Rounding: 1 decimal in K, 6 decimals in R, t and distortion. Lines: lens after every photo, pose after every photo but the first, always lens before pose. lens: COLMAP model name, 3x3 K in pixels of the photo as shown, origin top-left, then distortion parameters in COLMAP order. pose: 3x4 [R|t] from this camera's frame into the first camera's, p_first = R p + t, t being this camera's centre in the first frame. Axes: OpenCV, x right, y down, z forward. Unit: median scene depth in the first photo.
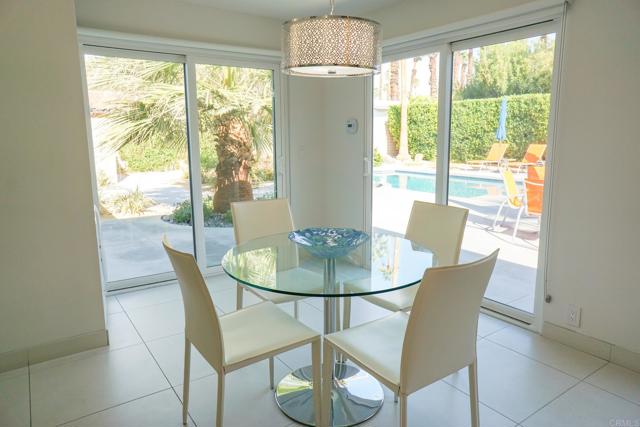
lens RADIAL K [[443.3, 0, 320.0], [0, 443.3, 213.5], [0, 0, 1]] dist [-0.041084, 0.050898]
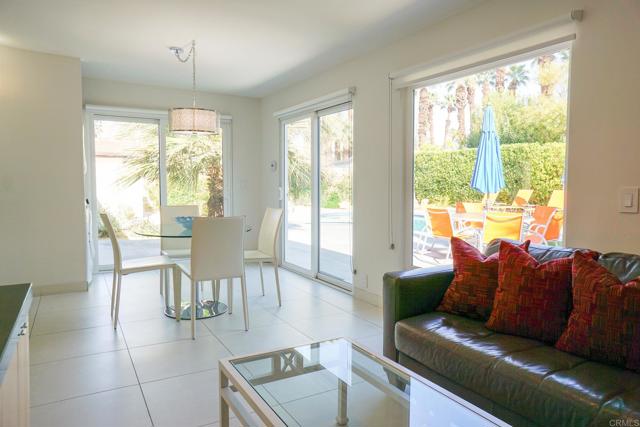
lens RADIAL K [[452.4, 0, 320.0], [0, 452.4, 213.5], [0, 0, 1]] dist [-0.033245, 0.000454]
pose [[0.994834, 0.013293, -0.100640, 0.101841], [-0.024356, 0.993687, -0.109517, 0.030722], [0.098549, 0.111402, 0.988877, -0.114325]]
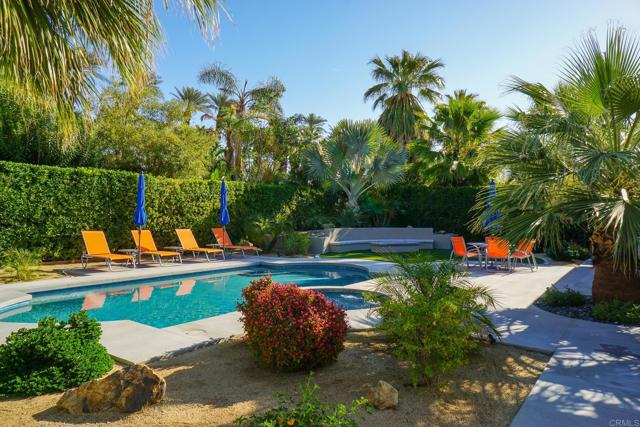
lens RADIAL K [[443.3, 0, 320.0], [0, 443.3, 213.5], [0, 0, 1]] dist [-0.041084, 0.050898]
pose [[-0.292039, 0.008013, 0.956373, -0.399518], [0.163630, 0.985640, 0.041708, -0.156247], [-0.942305, 0.168671, -0.289157, 0.853123]]
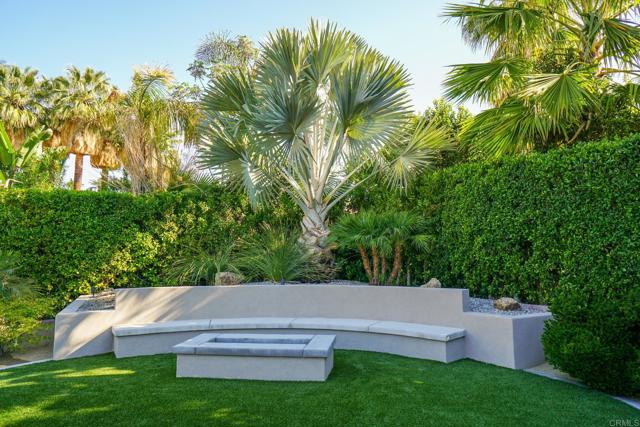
lens RADIAL K [[443.3, 0, 320.0], [0, 443.3, 213.5], [0, 0, 1]] dist [-0.041084, 0.050898]
pose [[0.236373, 0.093508, 0.967153, 0.252037], [0.175621, 0.974854, -0.137175, -0.051530], [-0.955660, 0.202277, 0.214007, 0.254653]]
